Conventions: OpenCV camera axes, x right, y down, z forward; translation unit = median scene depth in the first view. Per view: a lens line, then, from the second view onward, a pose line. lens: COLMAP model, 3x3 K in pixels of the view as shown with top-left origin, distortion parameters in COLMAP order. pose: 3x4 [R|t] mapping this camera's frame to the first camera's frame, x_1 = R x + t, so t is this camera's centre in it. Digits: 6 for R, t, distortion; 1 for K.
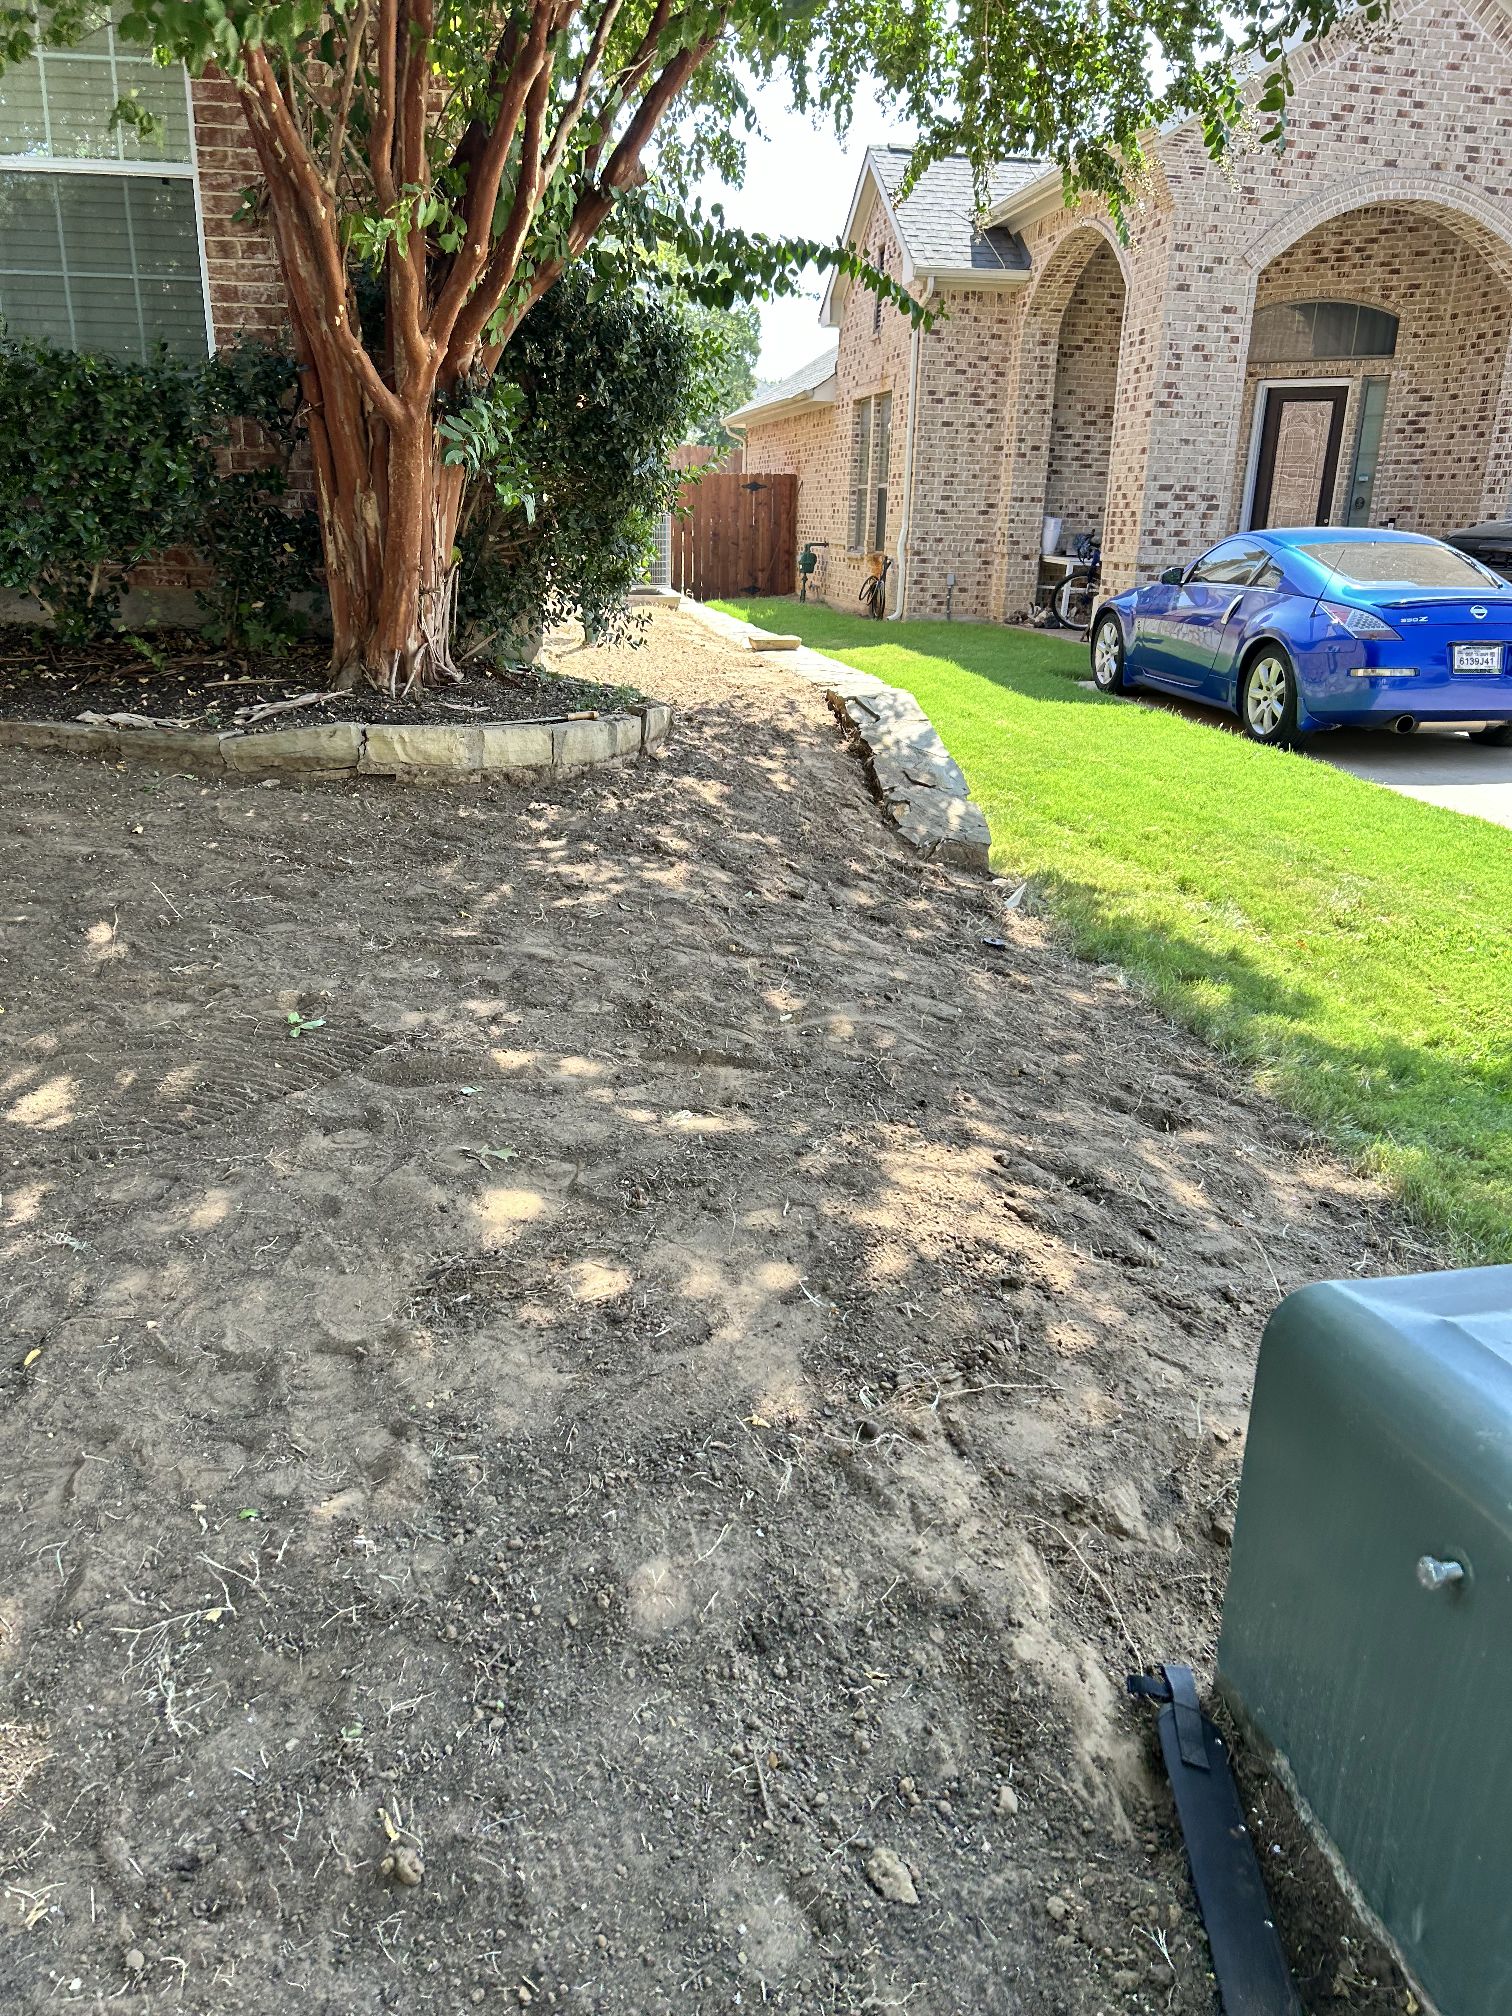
lens RADIAL K [[1503.2, 0, 756.0], [0, 1503.2, 1010.1], [0, 0, 1]] dist [0.010649, 0.003550]
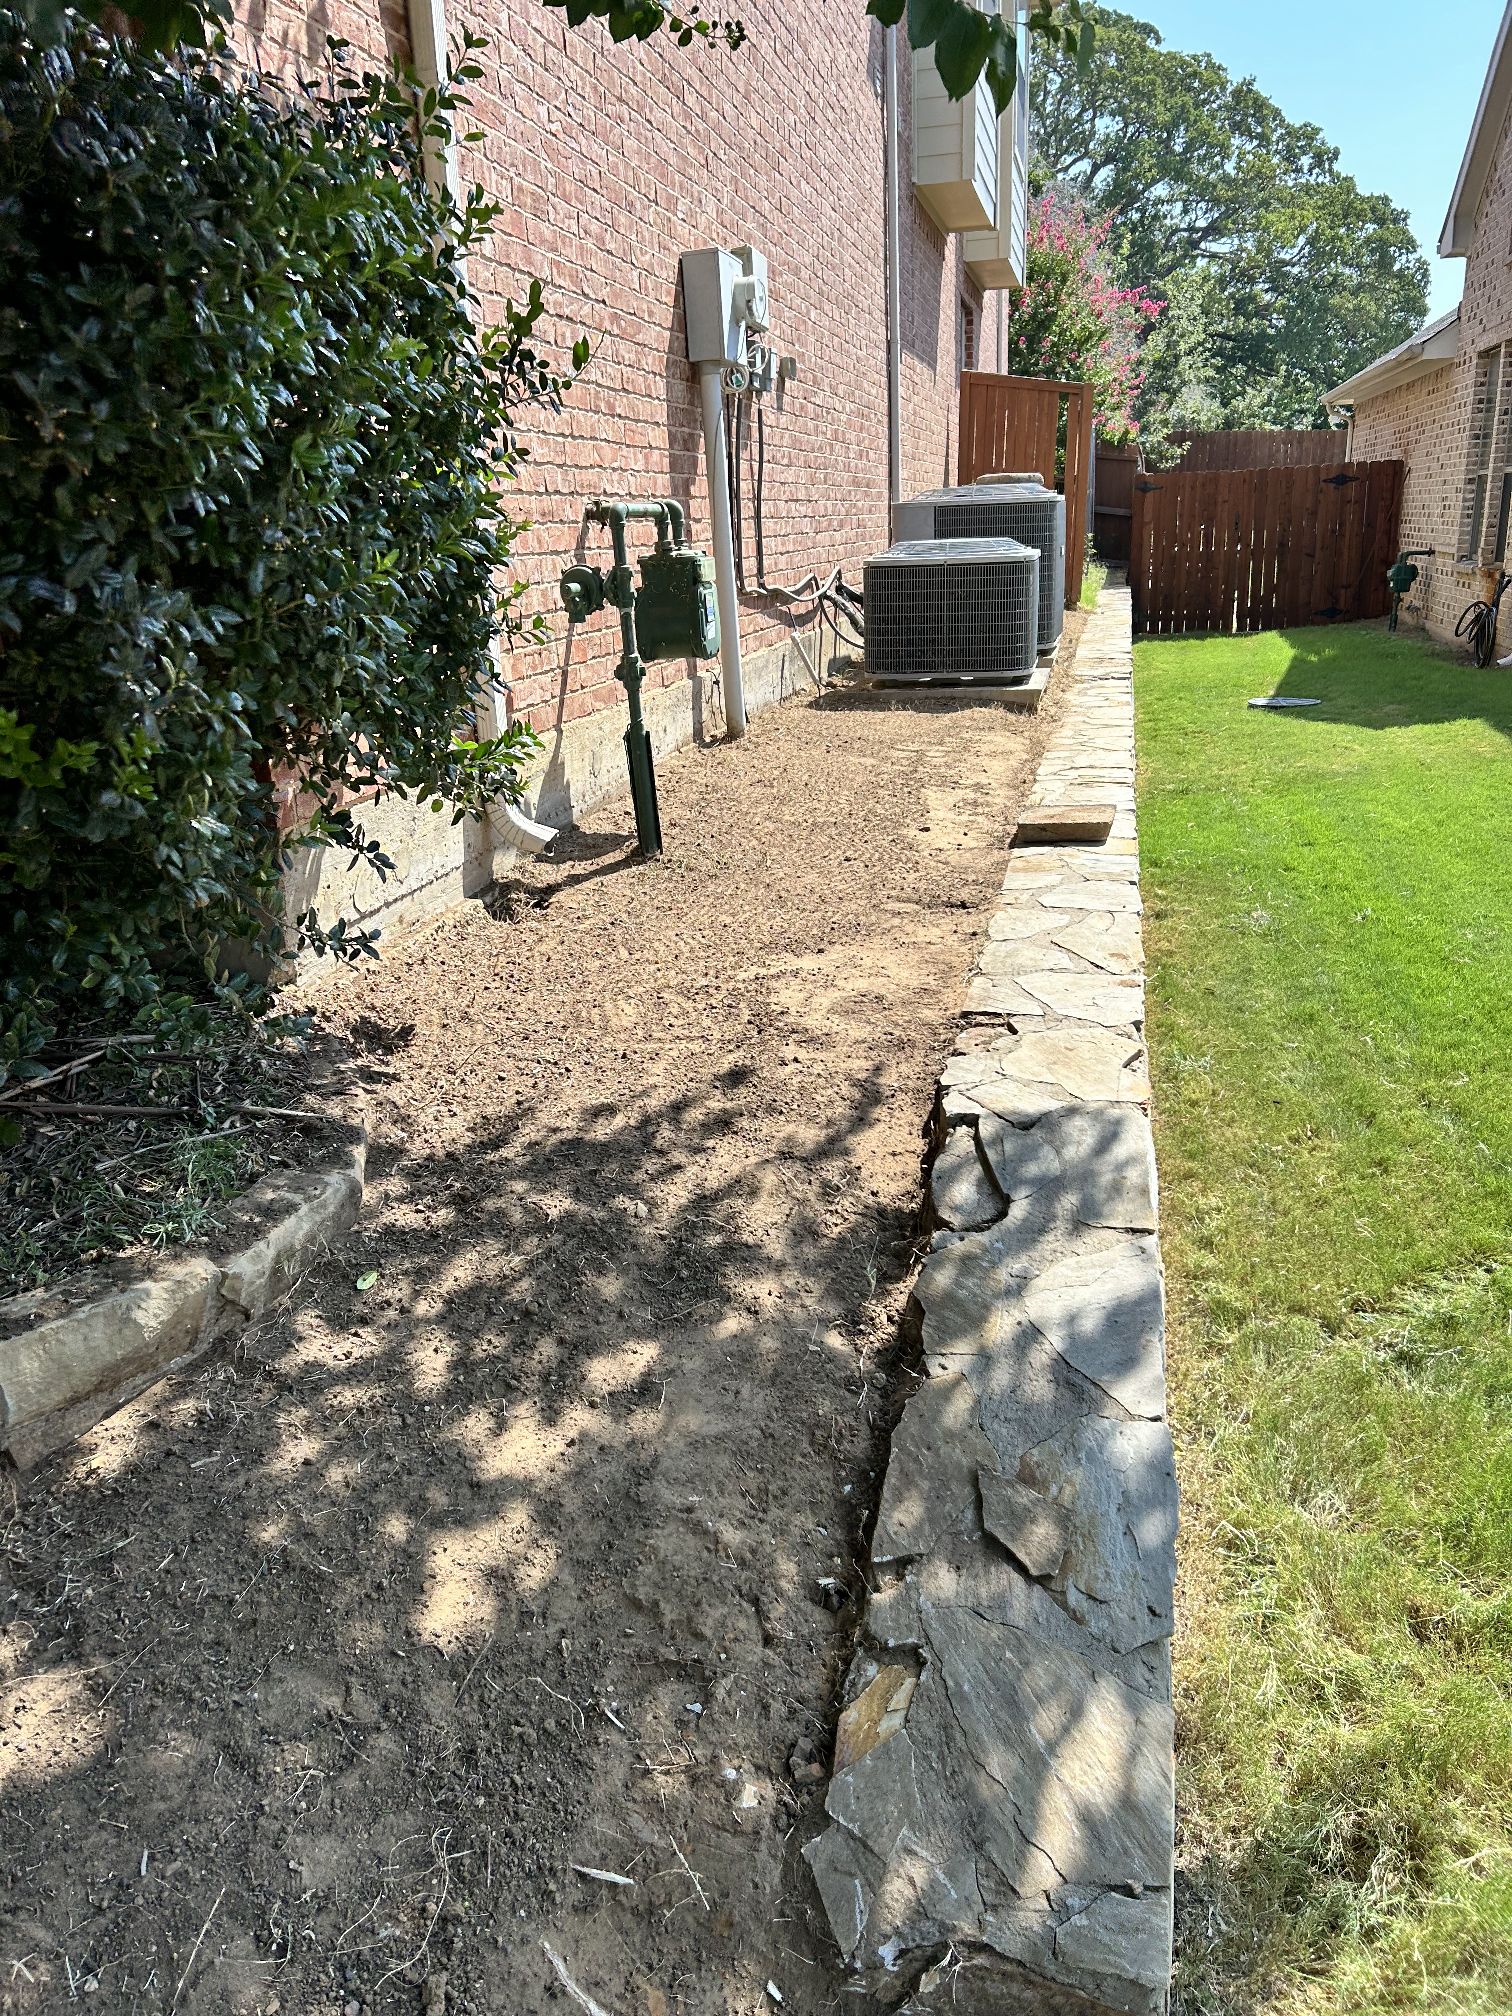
lens RADIAL K [[1503.2, 0, 753.0], [0, 1503.2, 1008.6], [0, 0, 1]] dist [0.010649, 0.003550]
pose [[0.917021, 0.063693, -0.393722, 0.050987], [-0.064927, 0.997838, 0.010198, -0.077408], [0.393520, 0.016212, 0.919173, 0.206205]]
